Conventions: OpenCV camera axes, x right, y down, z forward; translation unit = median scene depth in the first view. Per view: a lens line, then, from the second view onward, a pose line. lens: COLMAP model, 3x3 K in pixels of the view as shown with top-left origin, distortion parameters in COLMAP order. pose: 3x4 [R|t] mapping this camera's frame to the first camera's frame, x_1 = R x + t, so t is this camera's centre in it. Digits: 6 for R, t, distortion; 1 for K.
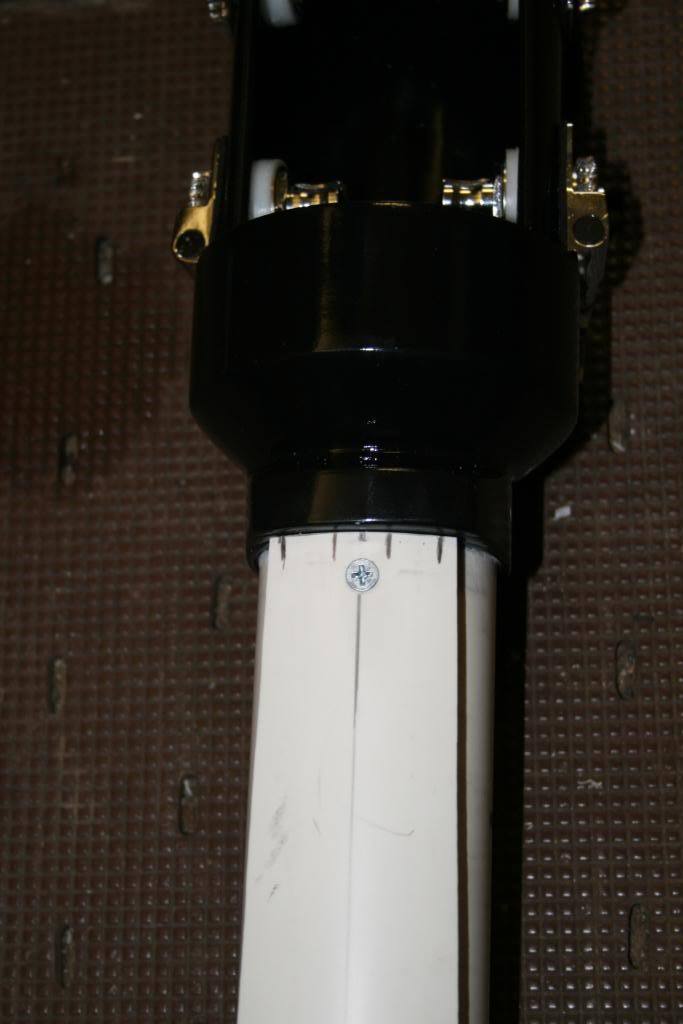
lens RADIAL K [[2001.2, 0, 341.5], [0, 2001.2, 512.0], [0, 0, 1]] dist [0.052489, 0.107476]
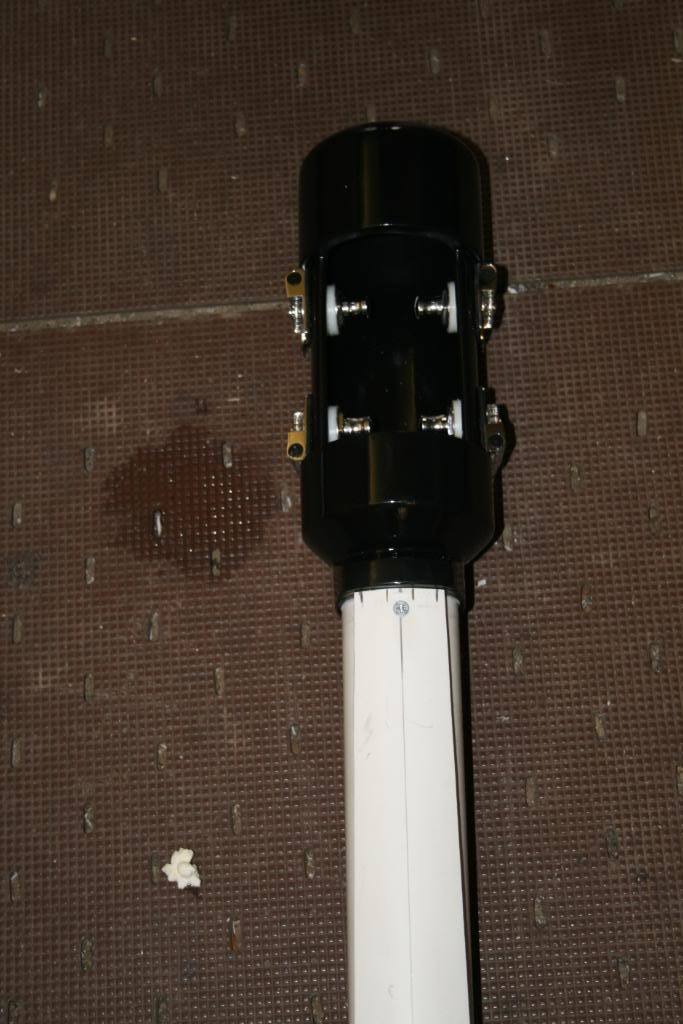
lens RADIAL K [[2001.2, 0, 341.5], [0, 2001.2, 512.0], [0, 0, 1]] dist [0.052489, 0.107476]
pose [[0.994775, -0.019355, 0.100239, -0.216131], [0.026101, 0.997449, -0.066436, 0.056899], [-0.098698, 0.068705, 0.992743, -0.906276]]
